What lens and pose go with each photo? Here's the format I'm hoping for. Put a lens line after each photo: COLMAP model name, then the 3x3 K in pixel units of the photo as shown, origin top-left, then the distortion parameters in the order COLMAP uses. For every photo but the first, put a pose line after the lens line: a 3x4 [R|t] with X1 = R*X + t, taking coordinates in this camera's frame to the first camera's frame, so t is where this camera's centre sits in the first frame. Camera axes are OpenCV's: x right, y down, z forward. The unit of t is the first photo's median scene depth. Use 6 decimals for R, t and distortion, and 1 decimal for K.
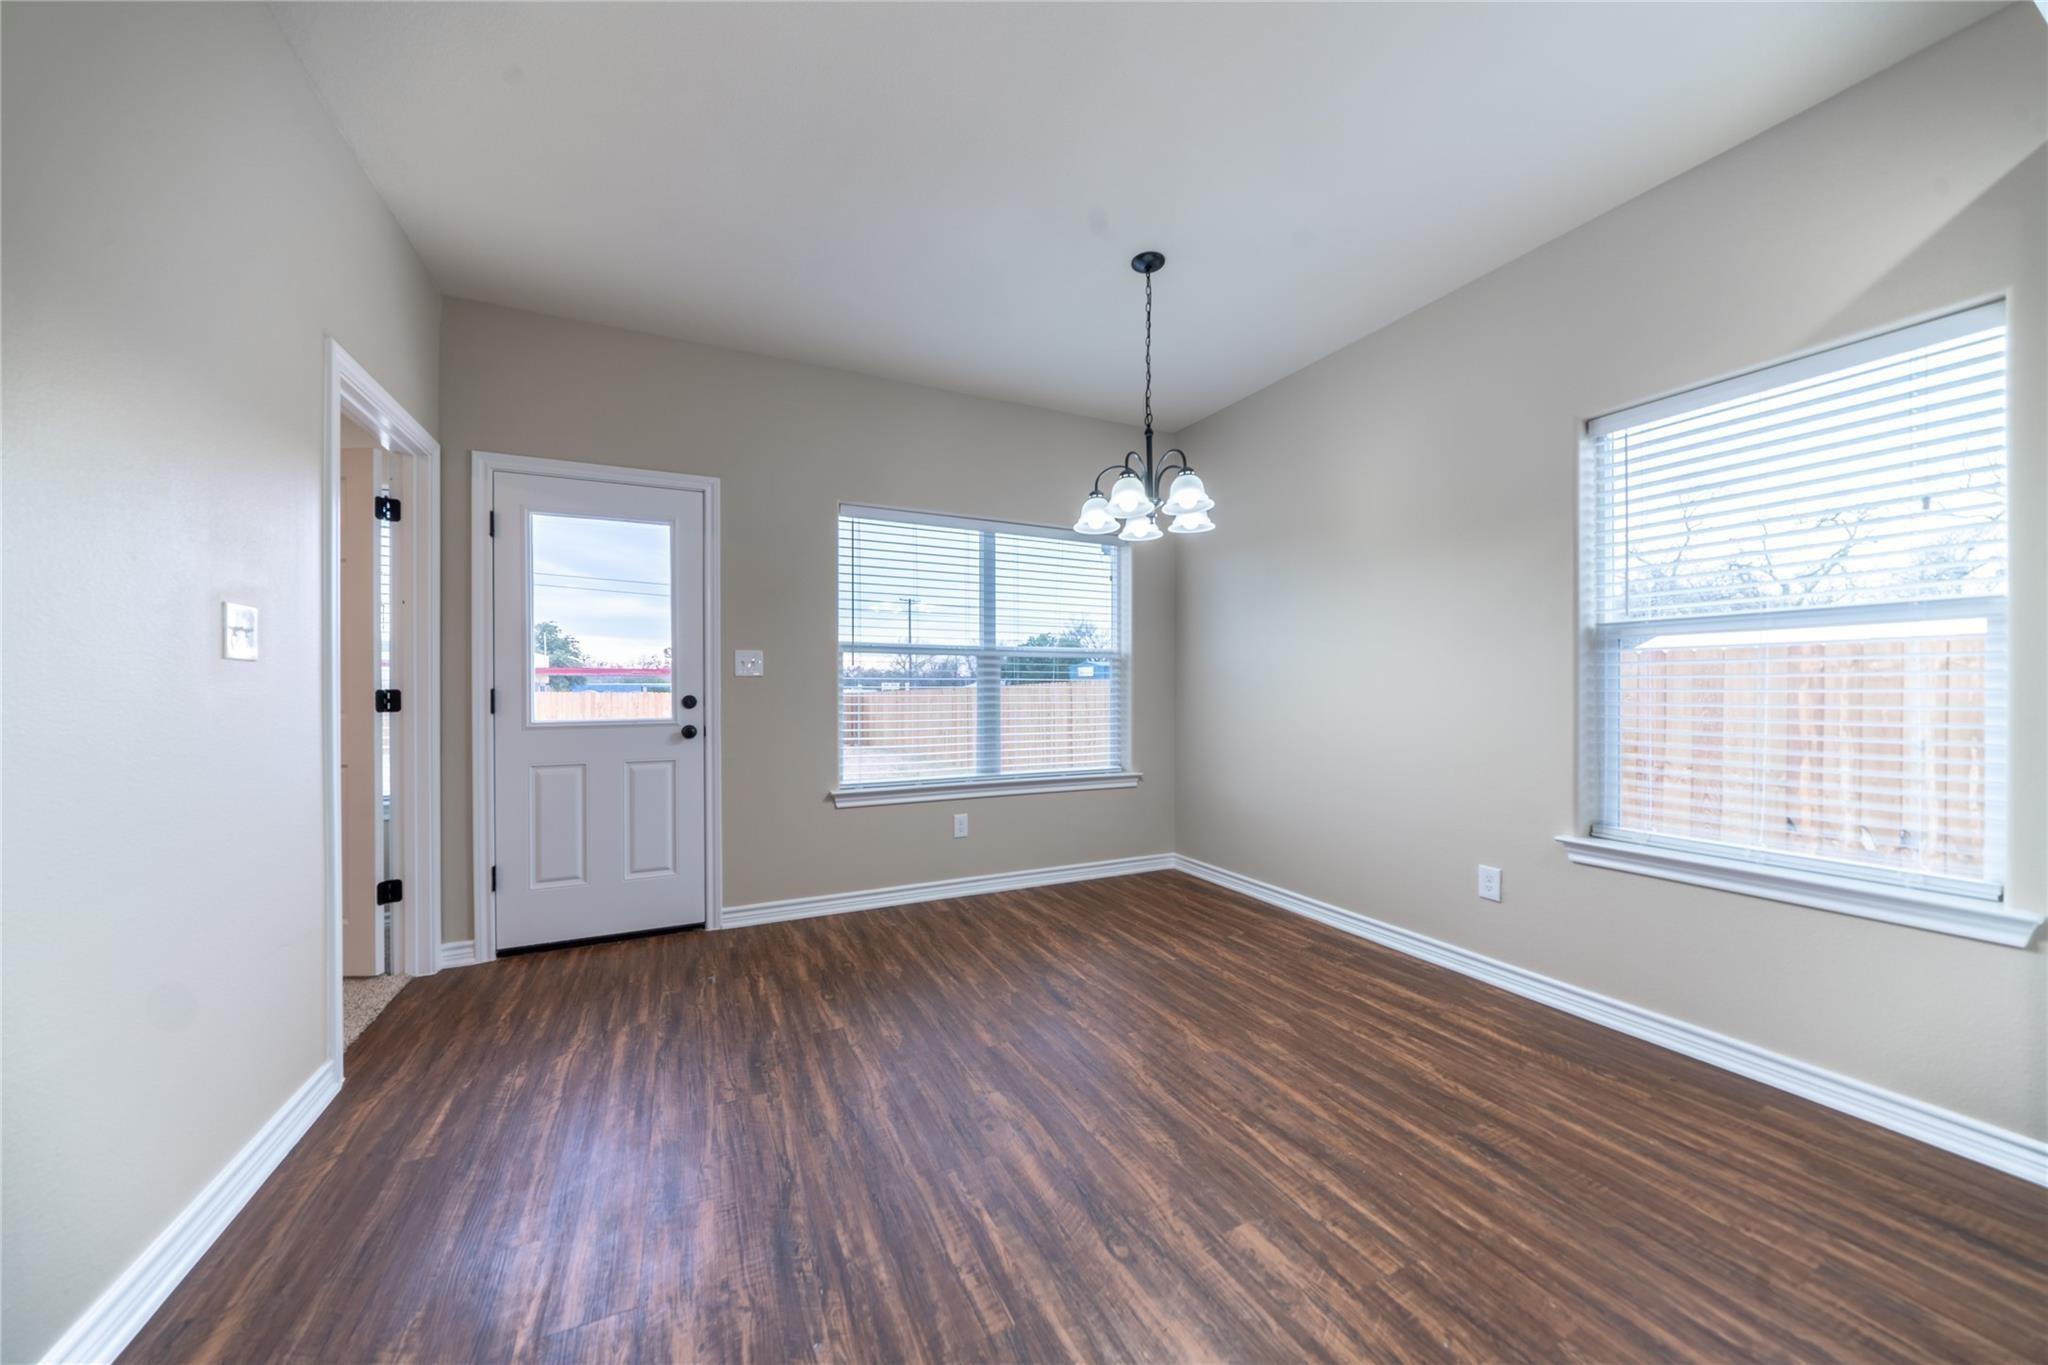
lens RADIAL K [[696.5, 0, 1010.9], [0, 696.5, 677.4], [0, 0, 1]] dist [-0.010935, 0.001628]
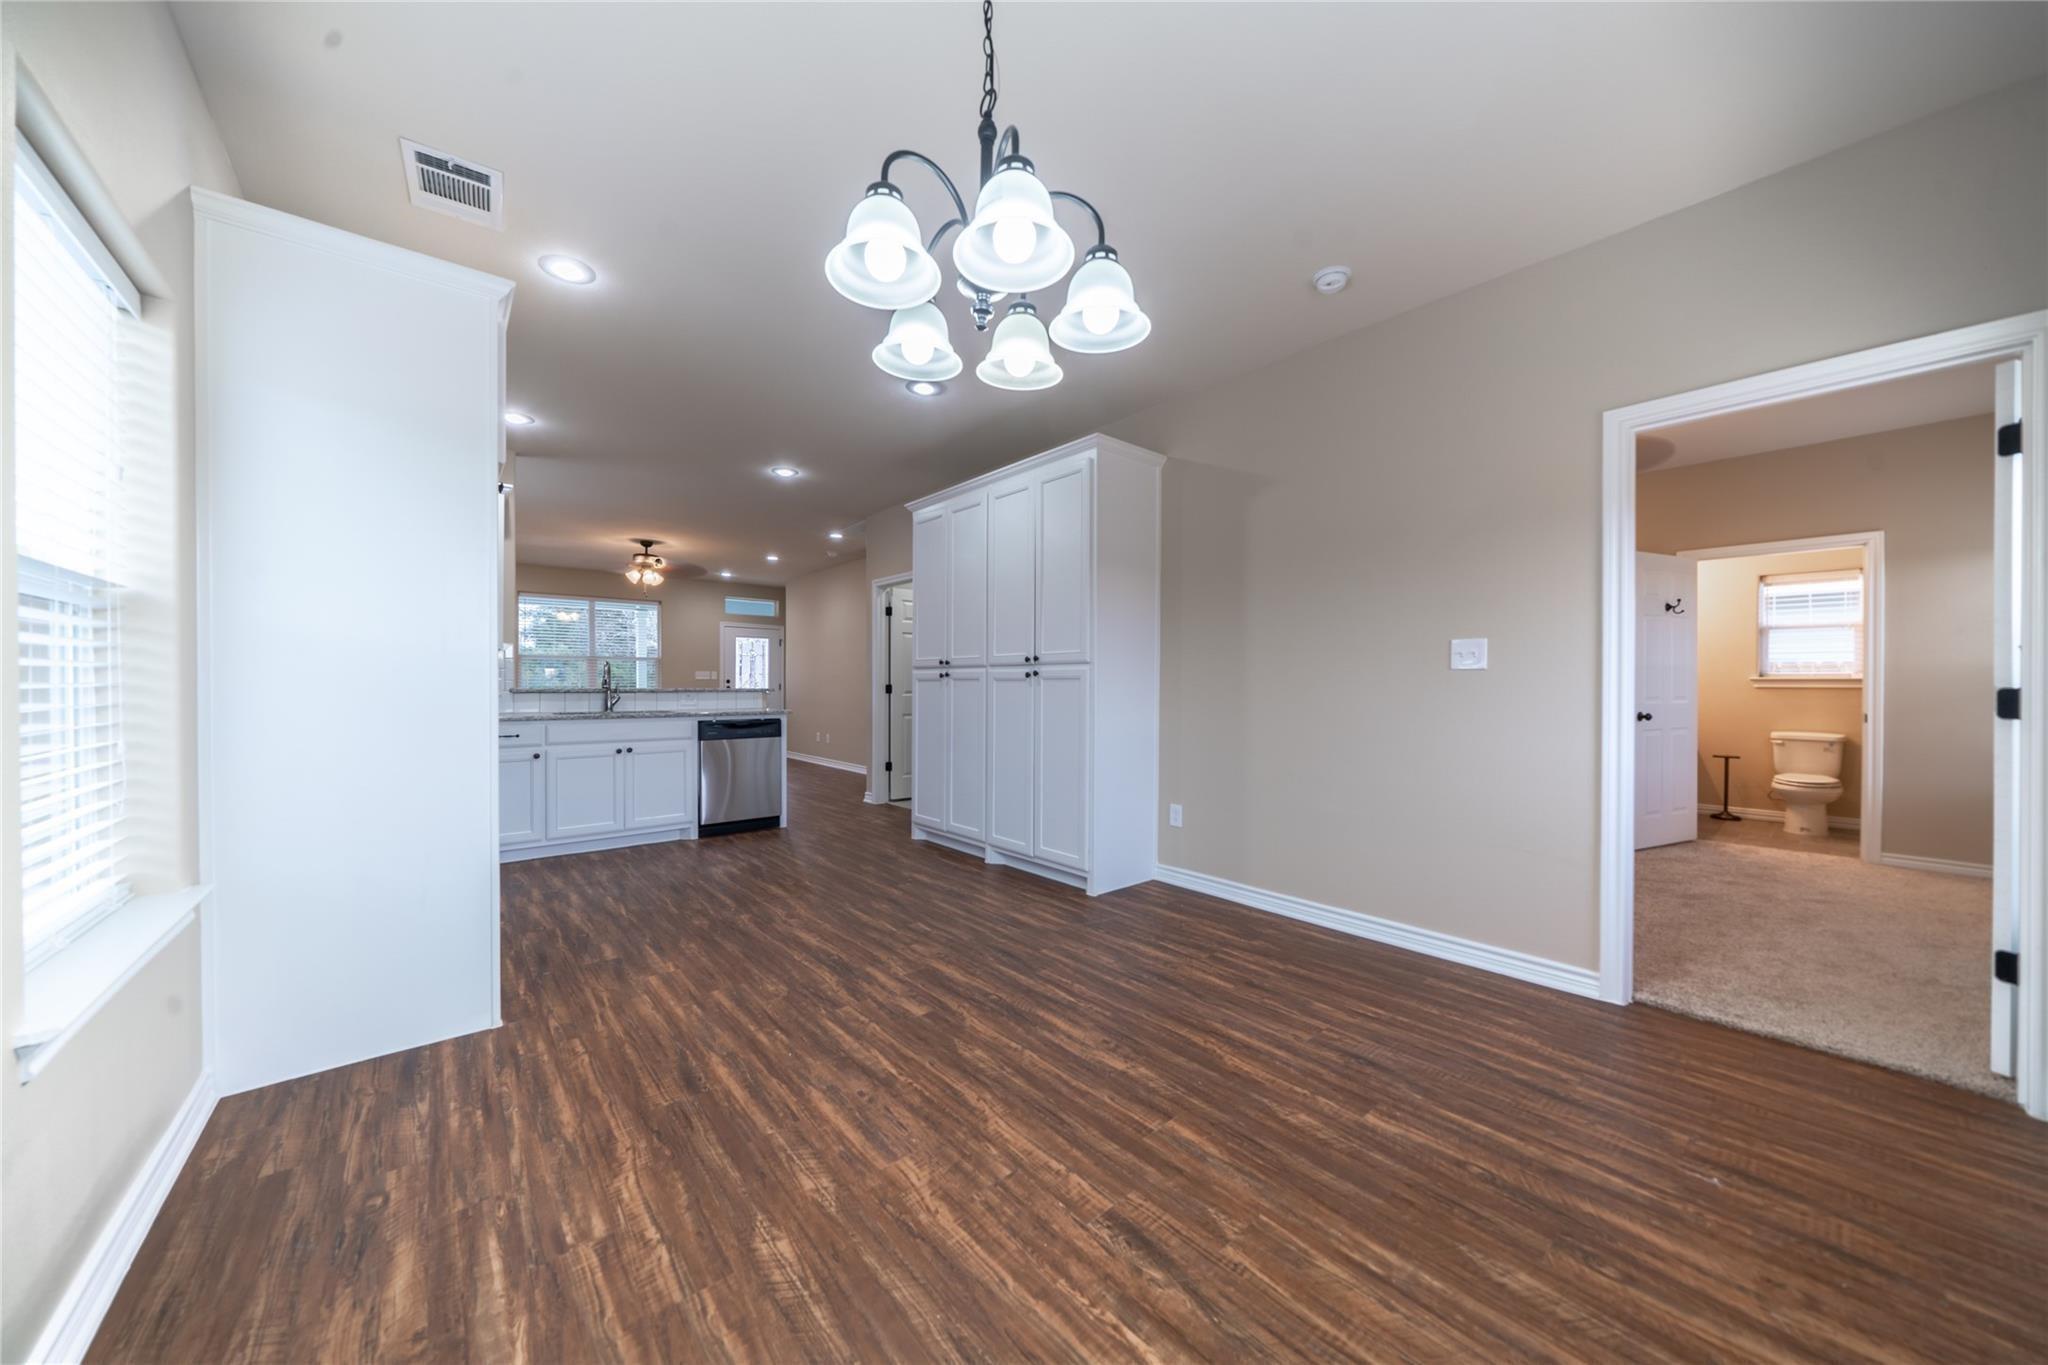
lens RADIAL K [[696.5, 0, 997.7], [0, 696.5, 687.2], [0, 0, 1]] dist [-0.010935, 0.001628]
pose [[-0.972604, -0.002848, -0.232452, 0.350466], [0.001292, 0.999843, -0.017656, 0.032008], [0.232466, -0.017472, -0.972448, 1.709238]]
